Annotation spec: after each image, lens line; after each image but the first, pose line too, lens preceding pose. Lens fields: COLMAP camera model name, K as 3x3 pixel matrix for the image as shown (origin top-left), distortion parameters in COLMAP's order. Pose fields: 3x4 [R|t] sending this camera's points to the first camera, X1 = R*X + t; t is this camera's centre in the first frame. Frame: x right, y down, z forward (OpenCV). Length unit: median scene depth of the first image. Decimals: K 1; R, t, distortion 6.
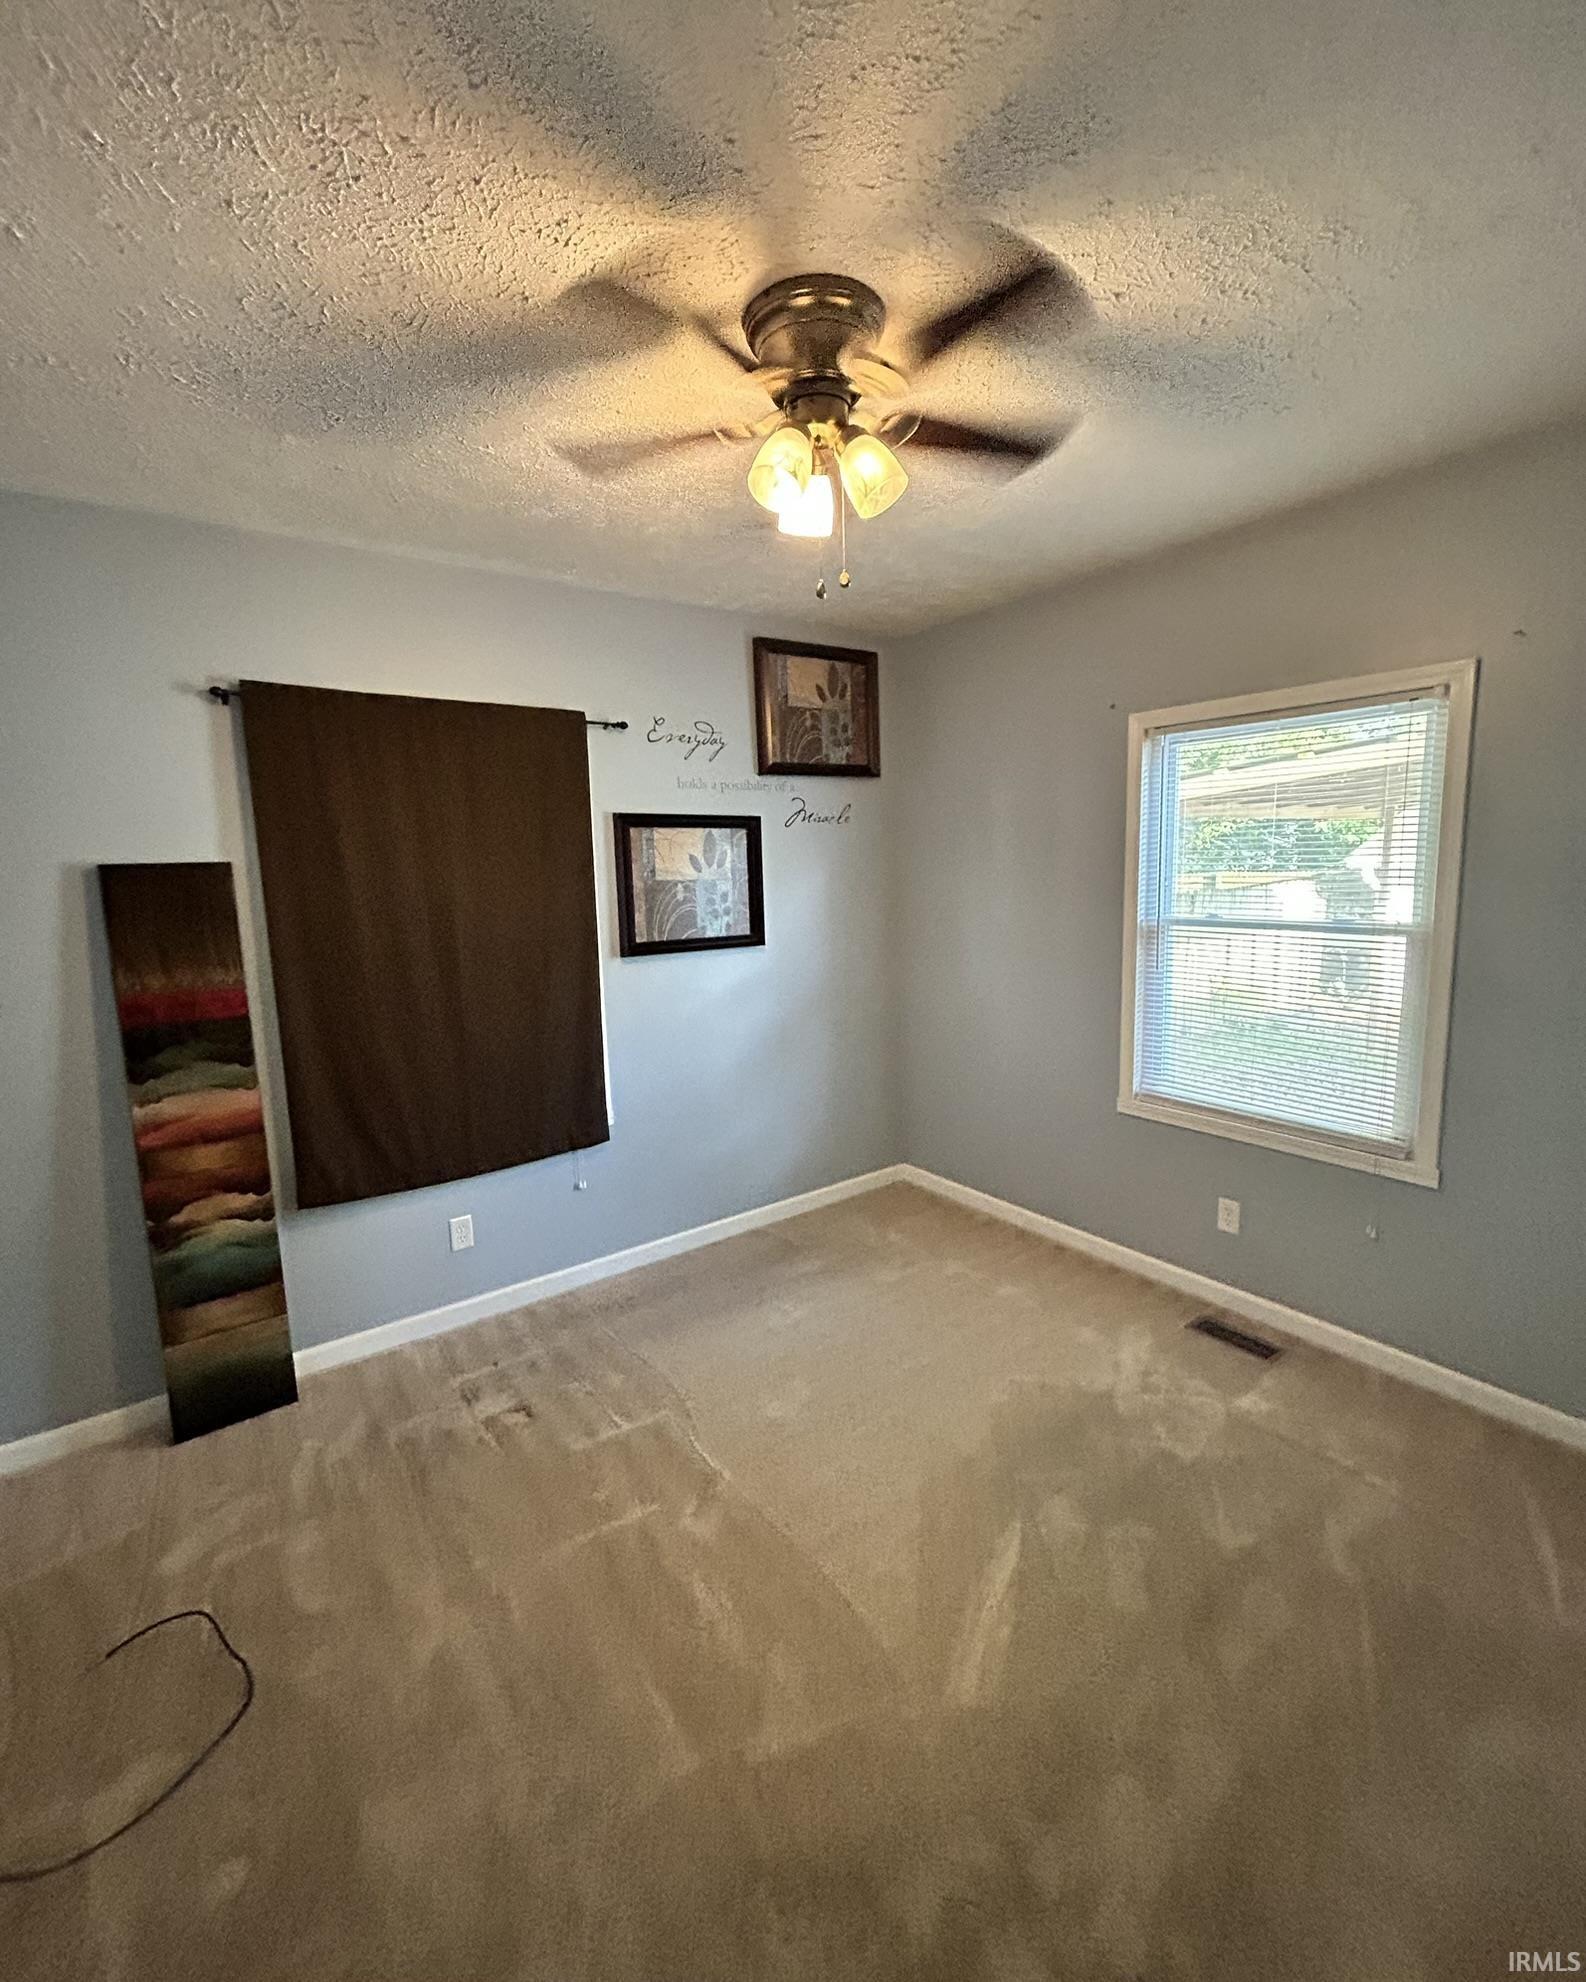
lens RADIAL K [[856.6, 0, 800.2], [0, 856.6, 986.9], [0, 0, 1]] dist [-0.004324, -0.000301]
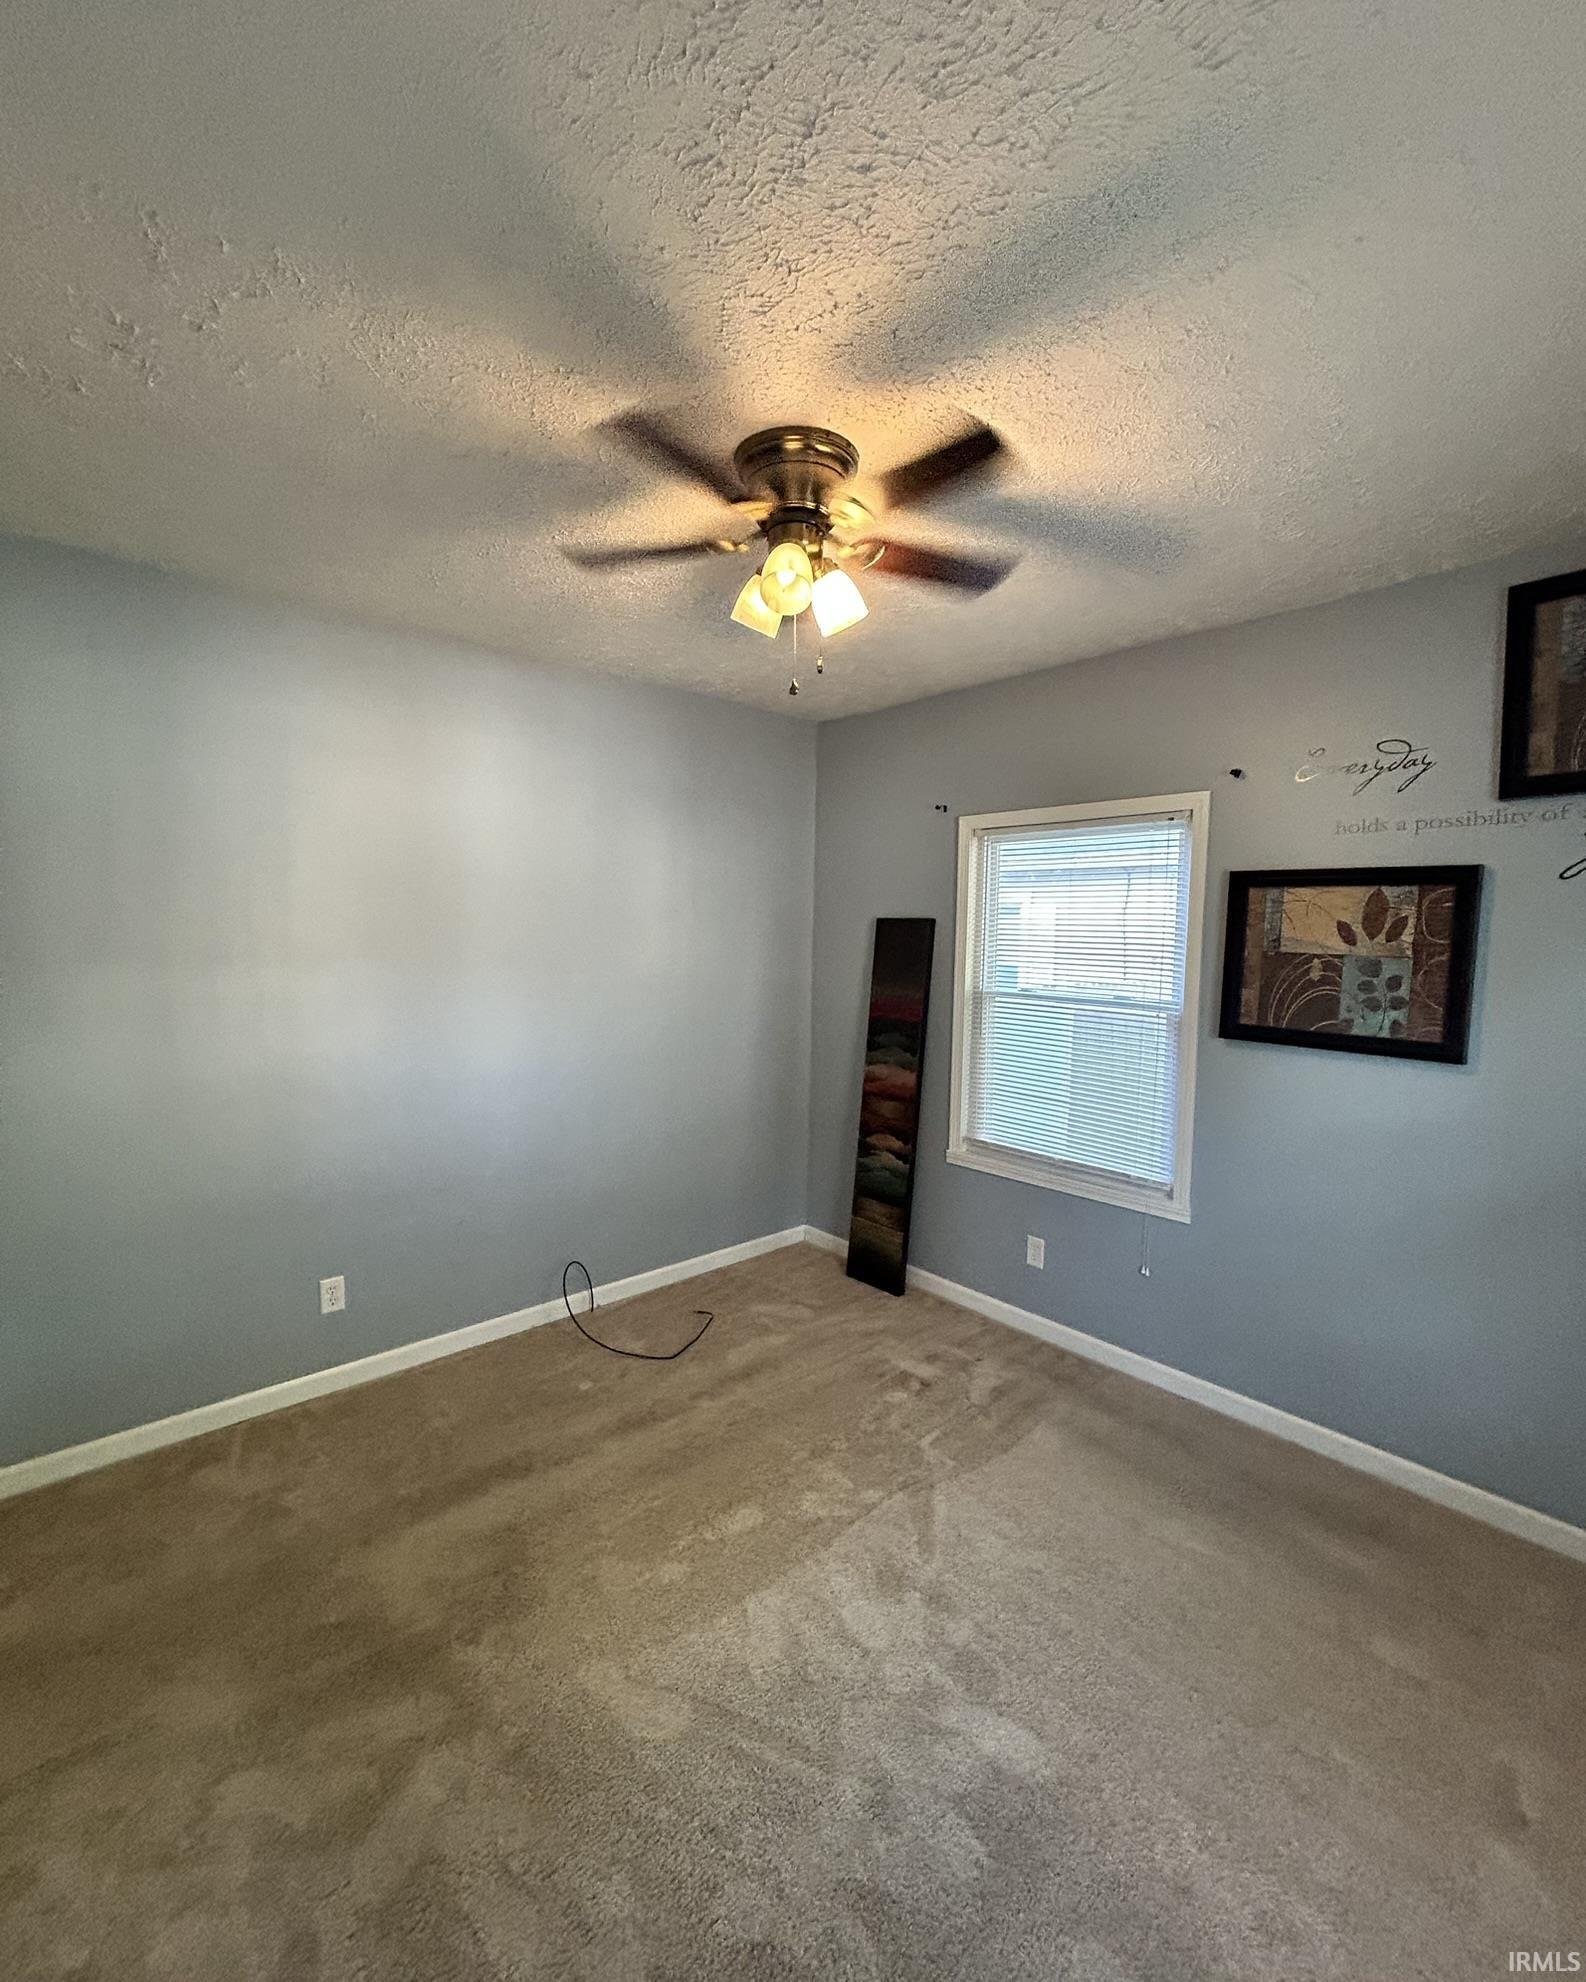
lens RADIAL K [[856.6, 0, 799.8], [0, 856.6, 991.2], [0, 0, 1]] dist [-0.004324, -0.000301]
pose [[0.095614, 0.100761, -0.990306, 0.586874], [-0.164161, 0.982838, 0.084151, -0.081814], [0.981789, 0.154523, 0.110514, 0.474652]]
